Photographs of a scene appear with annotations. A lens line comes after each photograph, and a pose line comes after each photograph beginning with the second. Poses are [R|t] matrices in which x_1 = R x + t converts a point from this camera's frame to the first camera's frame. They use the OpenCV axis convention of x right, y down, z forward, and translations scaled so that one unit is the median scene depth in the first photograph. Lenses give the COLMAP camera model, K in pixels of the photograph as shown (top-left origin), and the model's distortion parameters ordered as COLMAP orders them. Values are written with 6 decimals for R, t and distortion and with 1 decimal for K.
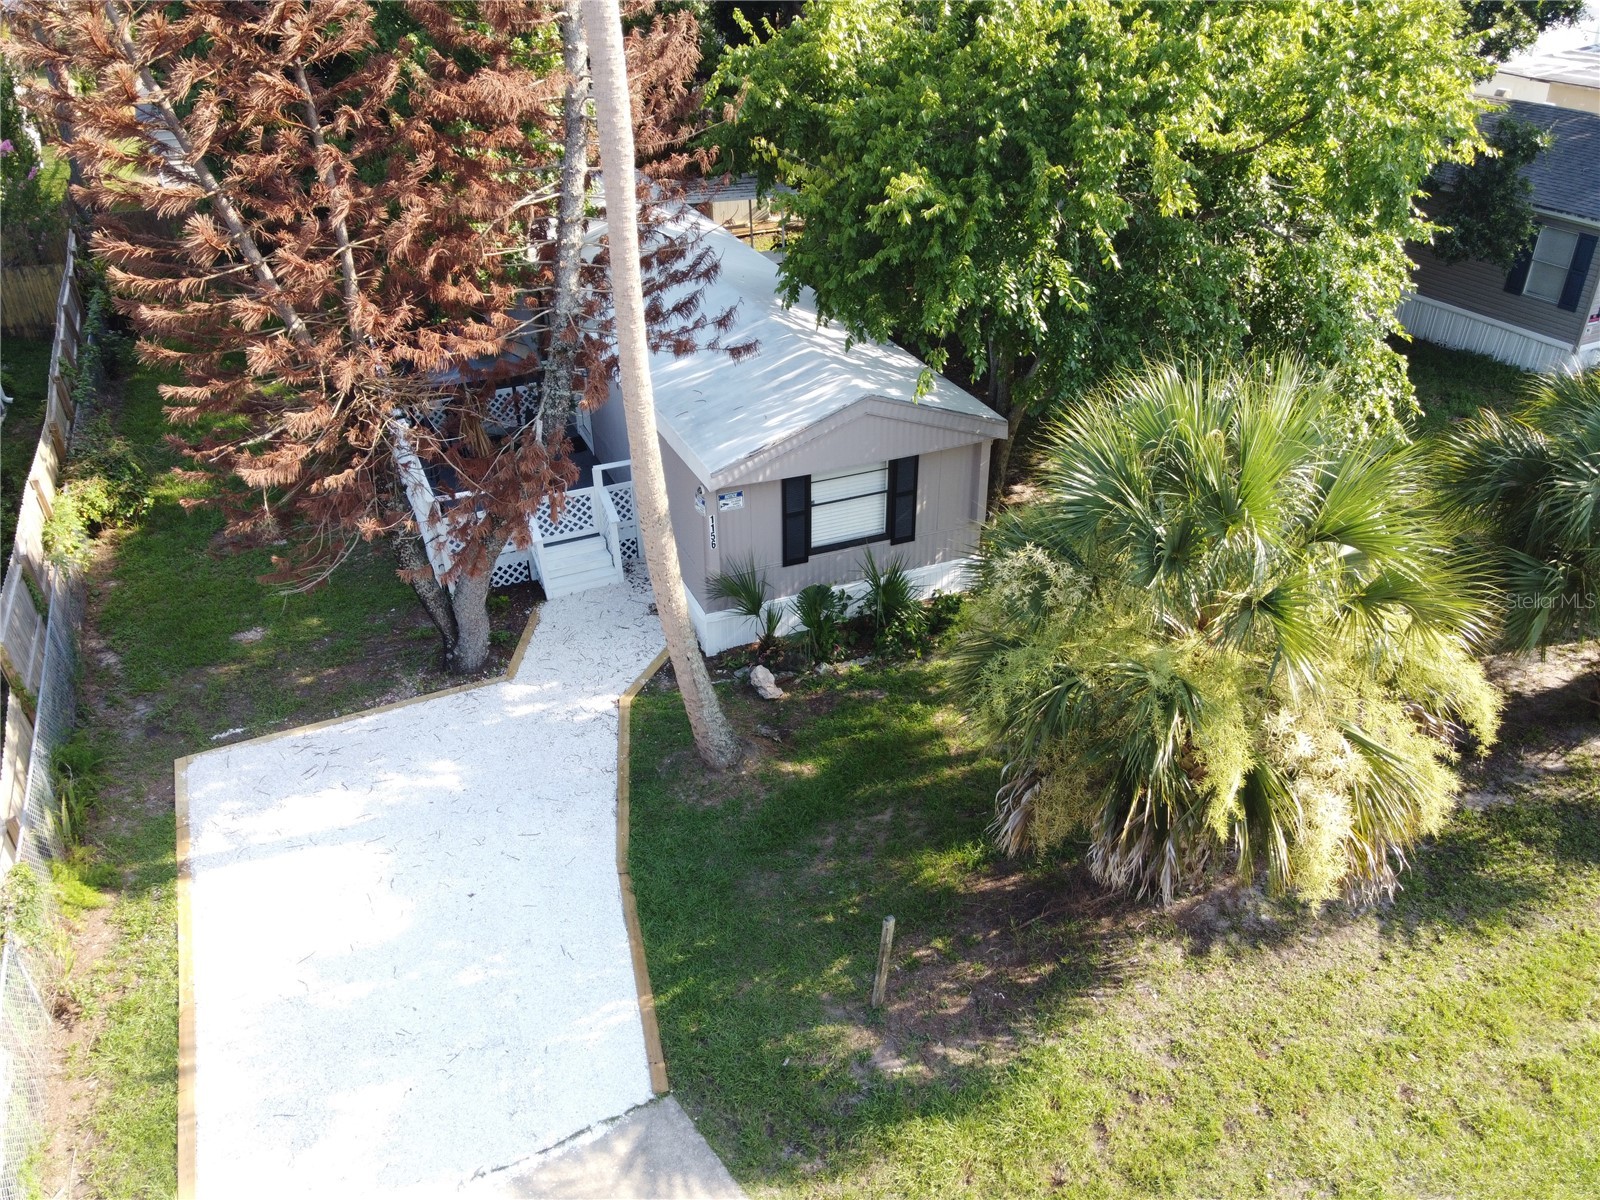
lens RADIAL K [[1221.4, 0, 796.8], [0, 1221.4, 598.9], [0, 0, 1]] dist [0.006966, 0.021653]
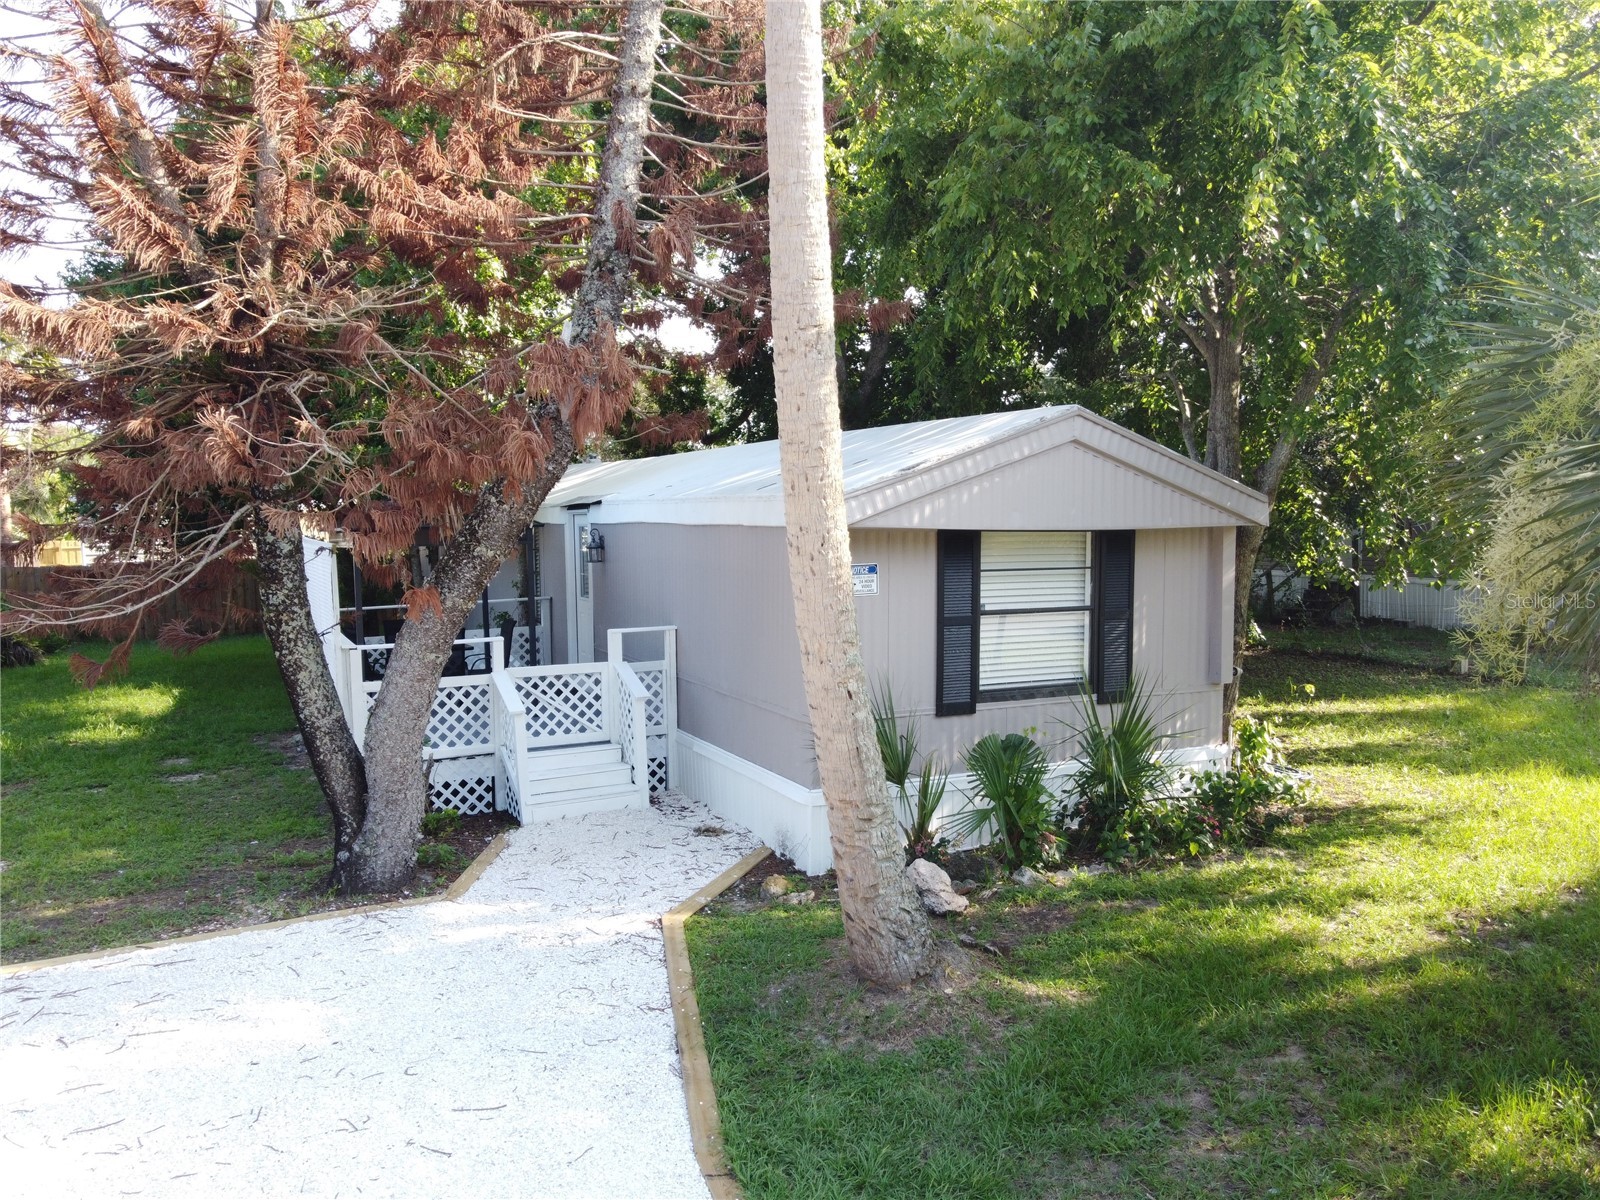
lens RADIAL K [[1221.4, 0, 801.7], [0, 1221.4, 602.6], [0, 0, 1]] dist [0.006966, 0.021653]
pose [[0.998707, 0.001793, 0.050810, -0.109656], [0.020972, 0.895863, -0.443835, 0.190908], [-0.046314, 0.444327, 0.894667, 0.457801]]
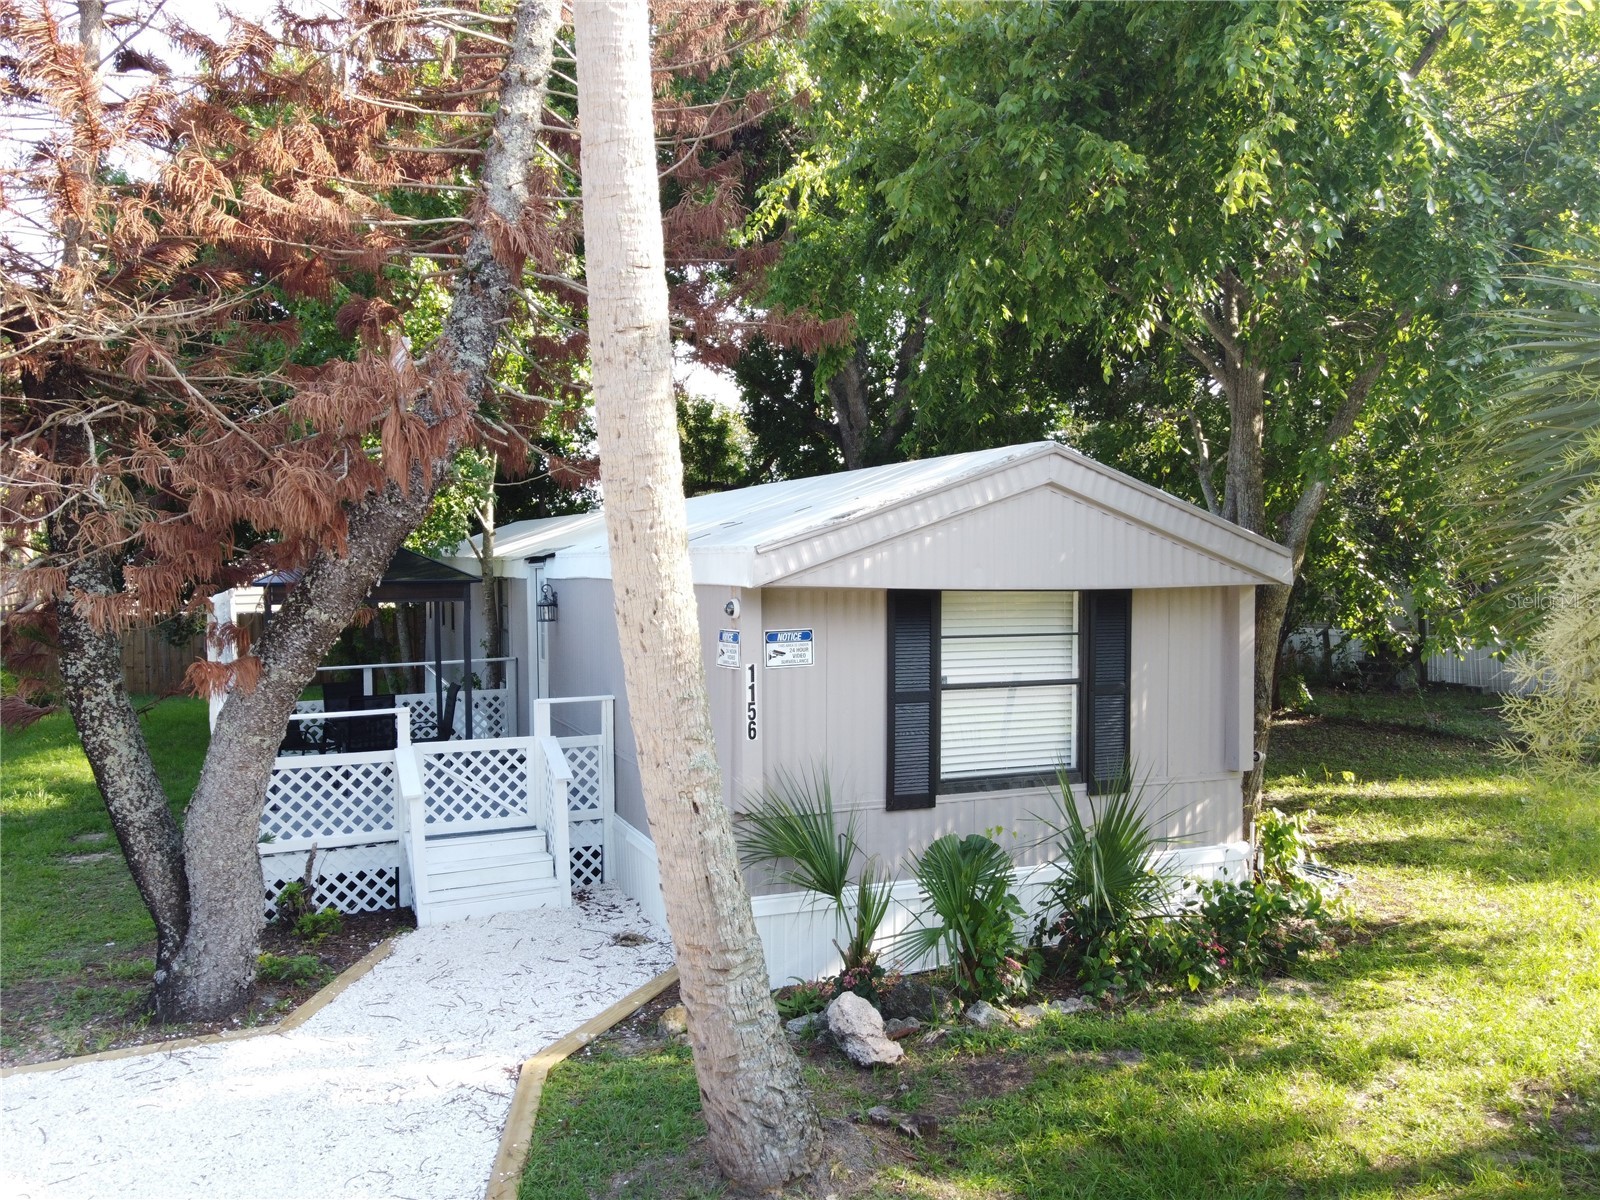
lens RADIAL K [[1221.4, 0, 802.8], [0, 1221.4, 602.9], [0, 0, 1]] dist [0.006966, 0.021653]
pose [[0.999968, 0.007889, -0.001167, -0.046769], [-0.007476, 0.876353, -0.481611, 0.143246], [-0.002777, 0.481604, 0.876384, 0.534745]]
